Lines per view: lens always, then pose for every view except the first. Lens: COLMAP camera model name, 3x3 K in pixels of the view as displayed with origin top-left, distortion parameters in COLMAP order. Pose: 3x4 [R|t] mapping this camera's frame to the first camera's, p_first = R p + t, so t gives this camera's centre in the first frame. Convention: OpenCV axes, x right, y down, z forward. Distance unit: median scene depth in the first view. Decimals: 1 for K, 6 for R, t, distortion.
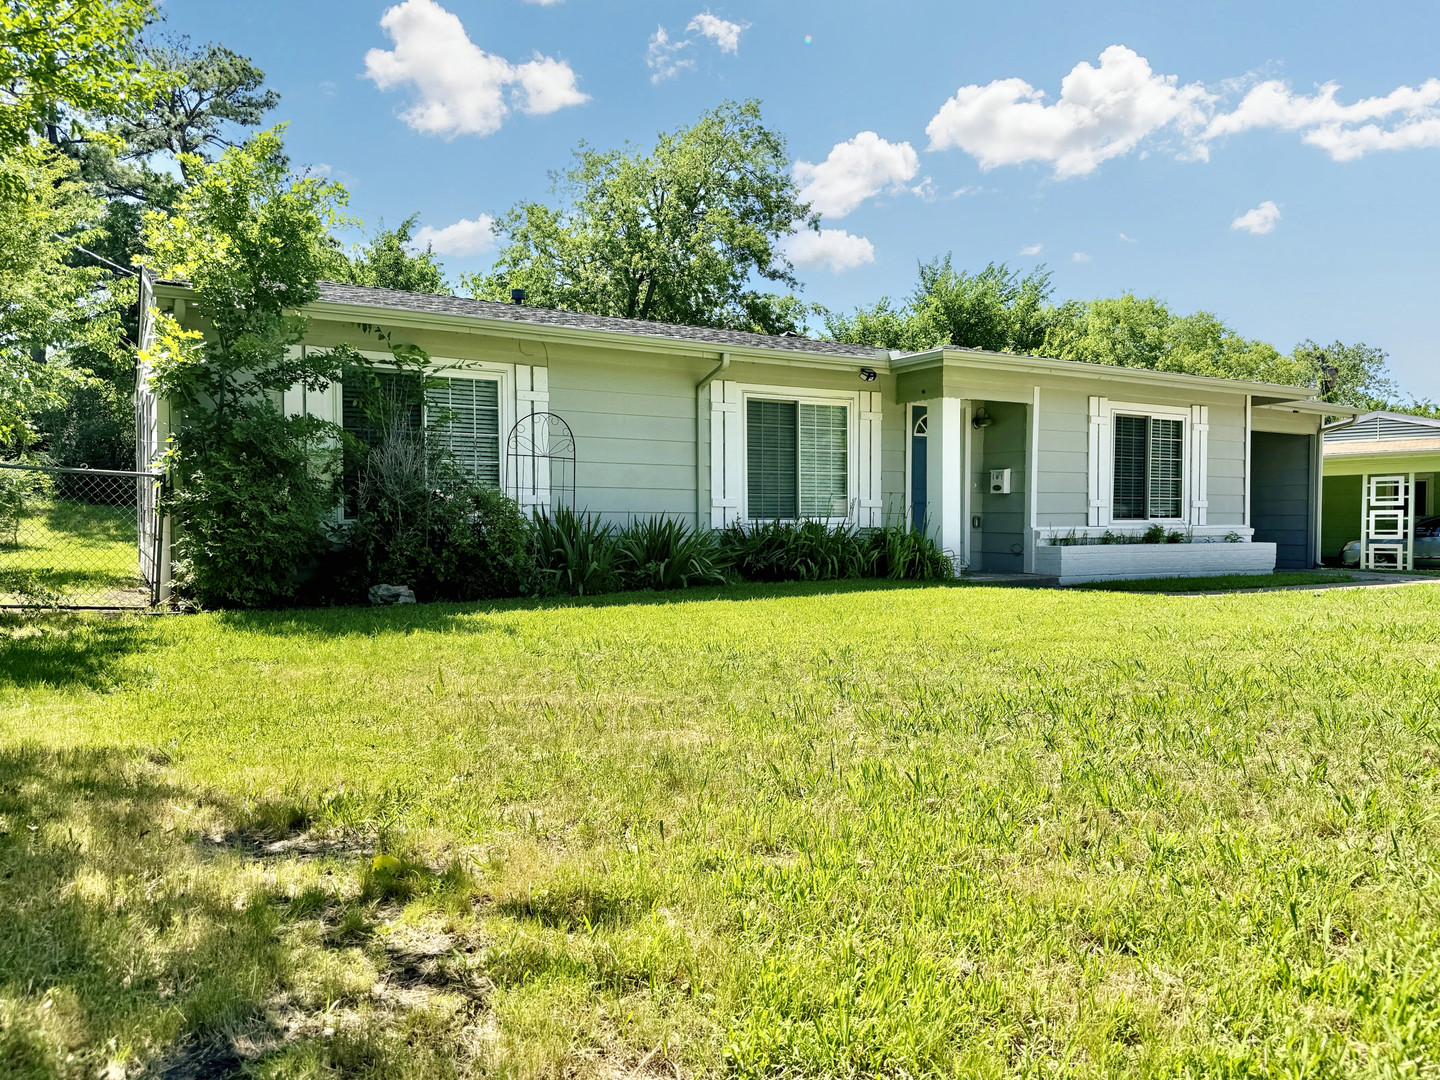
lens RADIAL K [[1009.6, 0, 720.0], [0, 1009.6, 540.0], [0, 0, 1]] dist [0.020263, -0.001170]
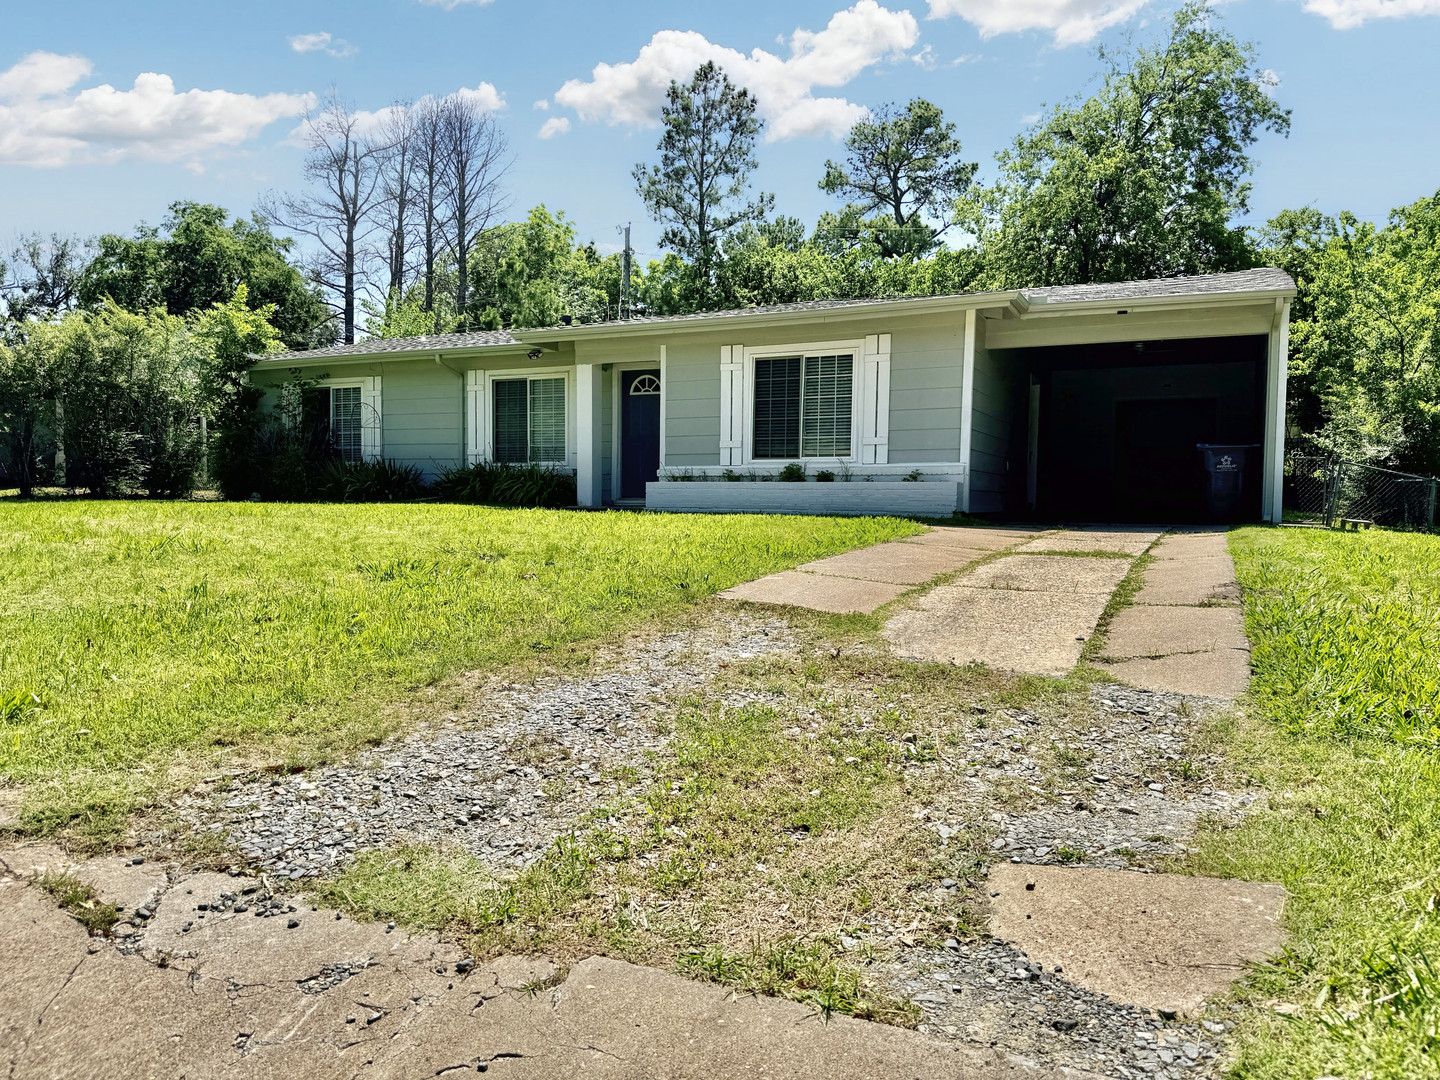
lens RADIAL K [[1009.6, 0, 720.0], [0, 1009.6, 540.0], [0, 0, 1]] dist [0.020263, -0.001170]
pose [[0.559197, 0.043880, -0.827873, 1.261854], [-0.028851, 0.999023, 0.033464, 0.030949], [0.828533, 0.005172, 0.559917, 0.382566]]
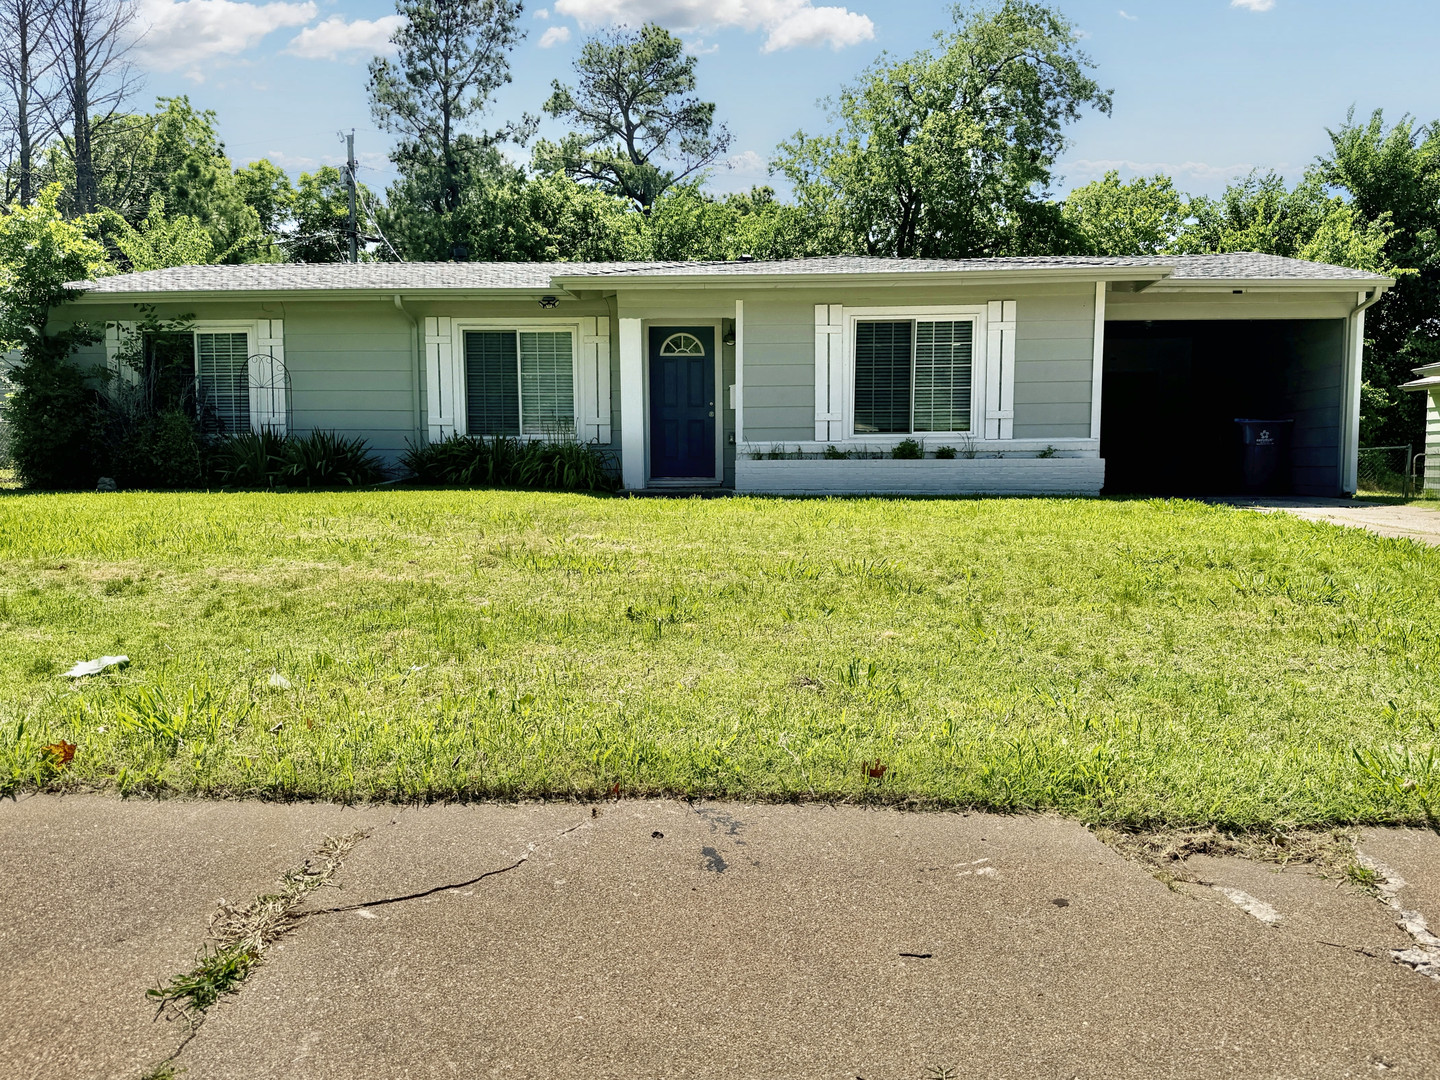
lens RADIAL K [[1093.1, 0, 769.4], [0, 1093.1, 542.7], [0, 0, 1]] dist [0.013671, -0.002507]
pose [[0.845769, 0.041630, -0.531923, 0.878082], [-0.010392, 0.998048, 0.061586, 0.020071], [0.533448, -0.046560, 0.844550, 0.088230]]
